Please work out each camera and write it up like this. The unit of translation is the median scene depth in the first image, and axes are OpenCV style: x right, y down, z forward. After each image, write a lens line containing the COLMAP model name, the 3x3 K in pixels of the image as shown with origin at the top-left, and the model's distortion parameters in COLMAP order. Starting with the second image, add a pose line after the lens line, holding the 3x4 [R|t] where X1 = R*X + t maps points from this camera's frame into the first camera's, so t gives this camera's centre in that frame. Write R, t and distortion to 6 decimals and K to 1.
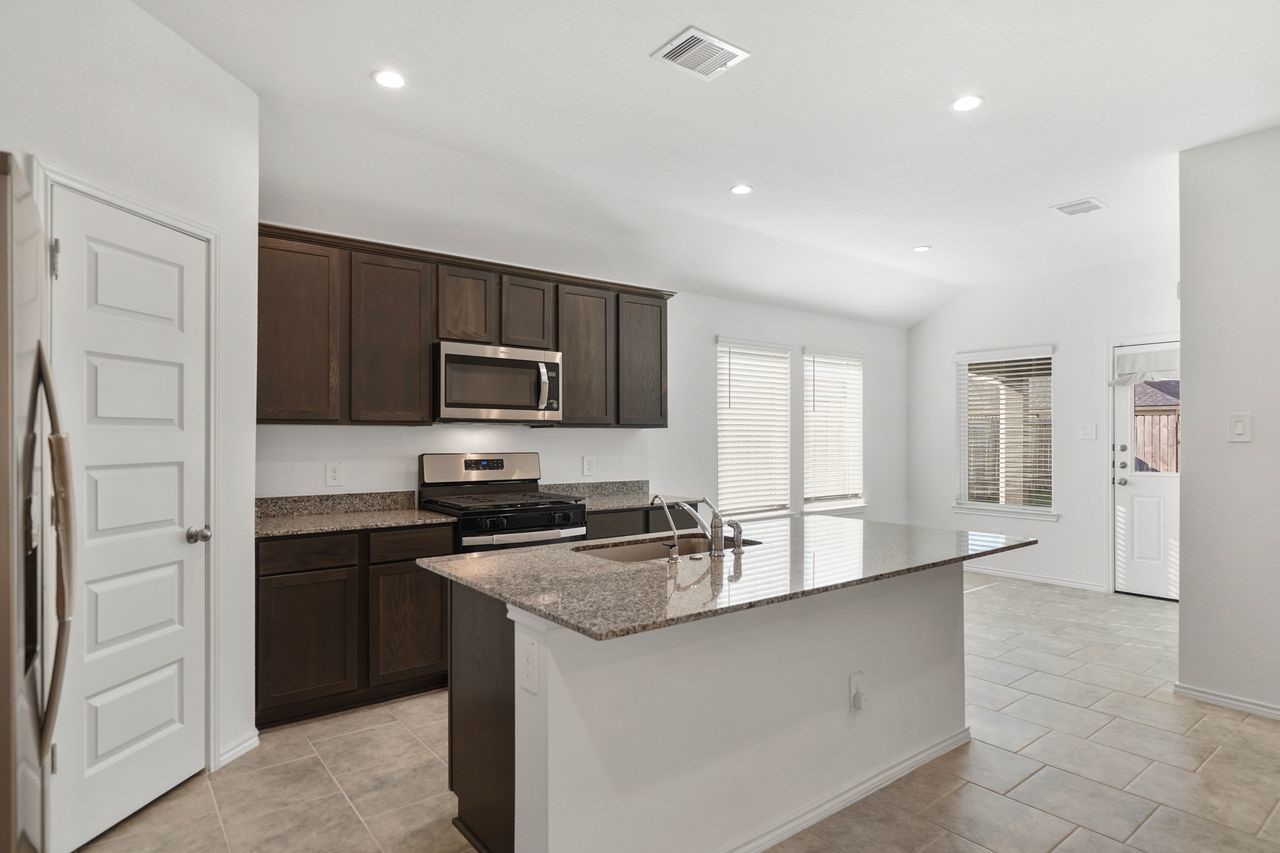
lens RADIAL K [[701.9, 0, 643.6], [0, 701.9, 434.0], [0, 0, 1]] dist [0.000396, -0.000336]
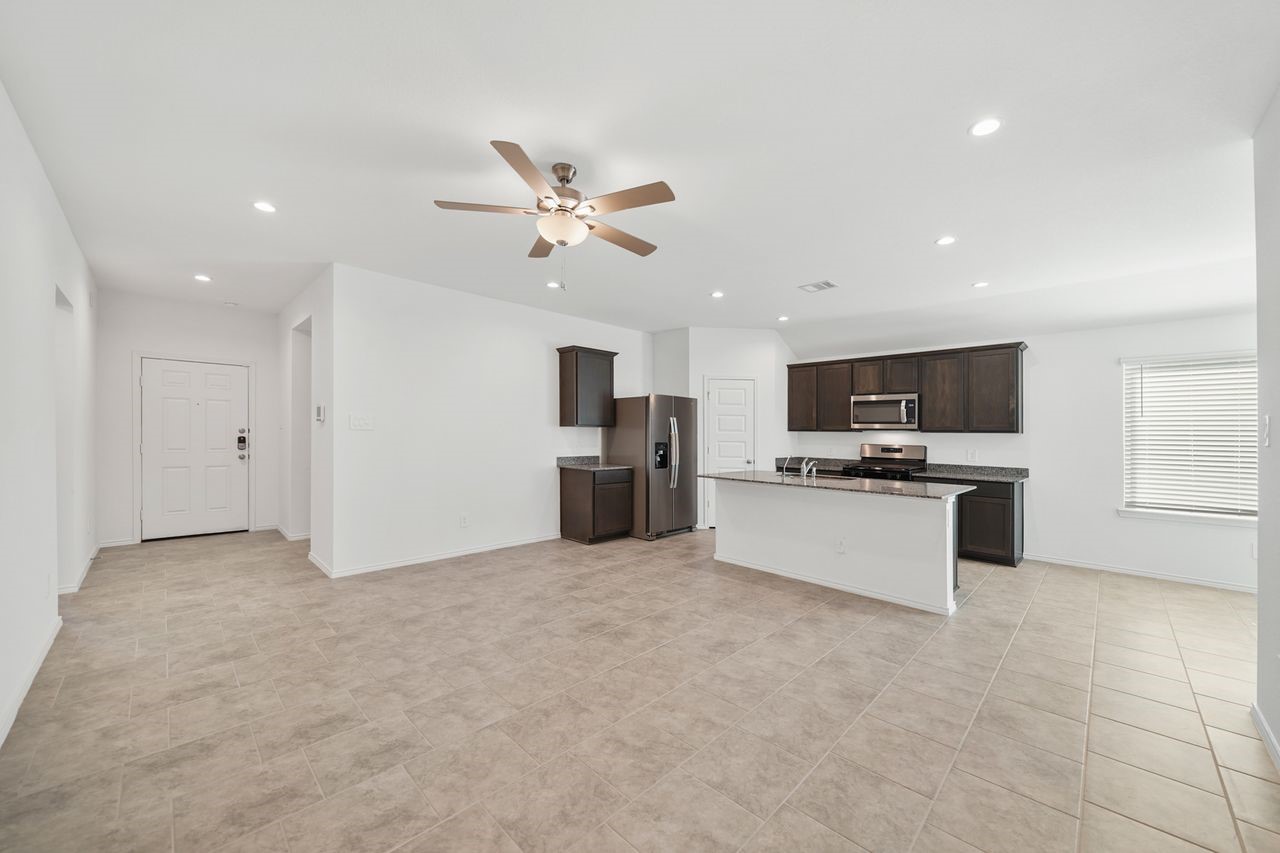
lens RADIAL K [[468.6, 0, 630.9], [0, 468.6, 426.4], [0, 0, 1]] dist [-0.004966, -0.000241]
pose [[0.103948, -0.014063, -0.994483, 1.097641], [-0.011667, 0.999814, -0.015357, 0.003102], [0.994514, 0.013199, 0.103764, 0.084805]]
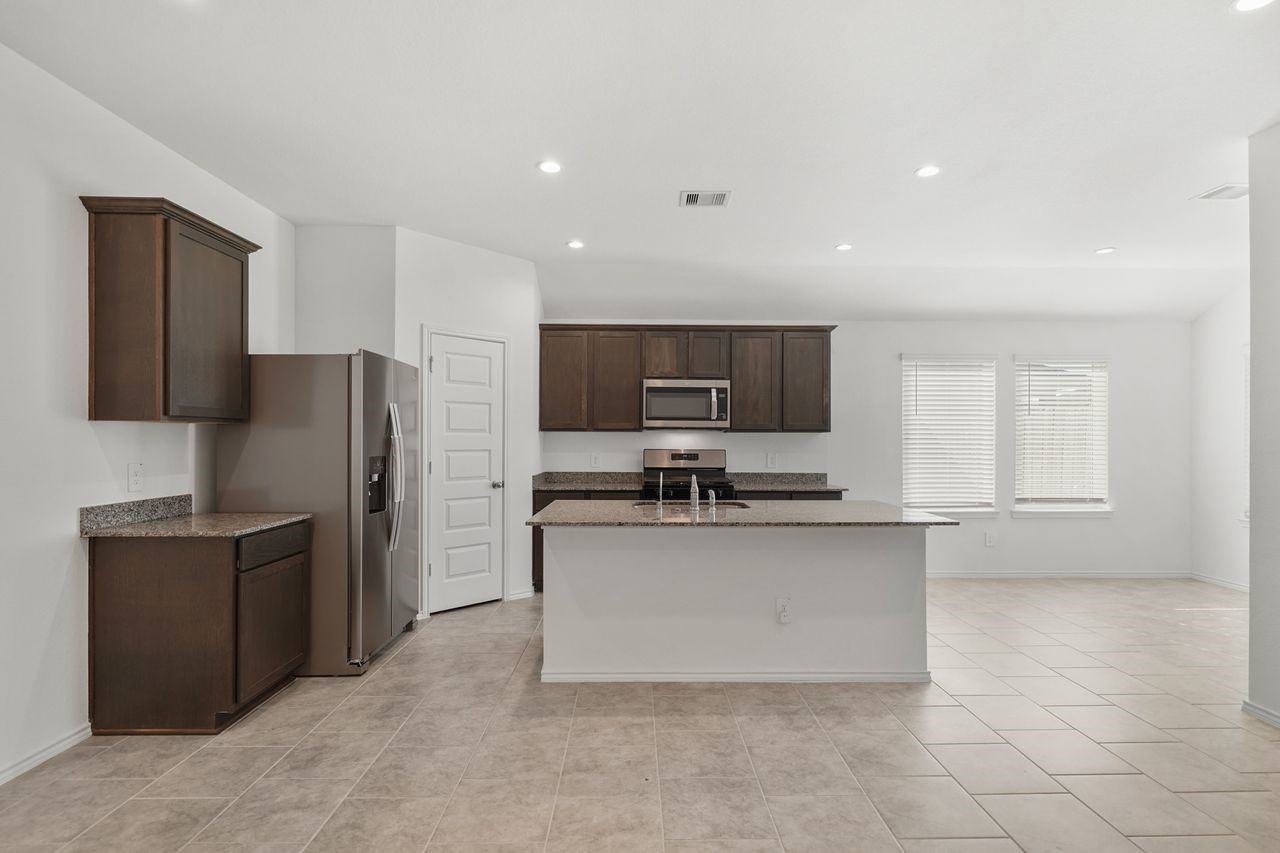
lens RADIAL K [[637.1, 0, 635.2], [0, 637.1, 434.1], [0, 0, 1]] dist [0.001819, -0.000230]
pose [[0.789949, -0.002646, -0.613166, 0.541402], [-0.000965, 0.999984, -0.005558, 0.002163], [0.613171, 0.004983, 0.789934, -0.156397]]
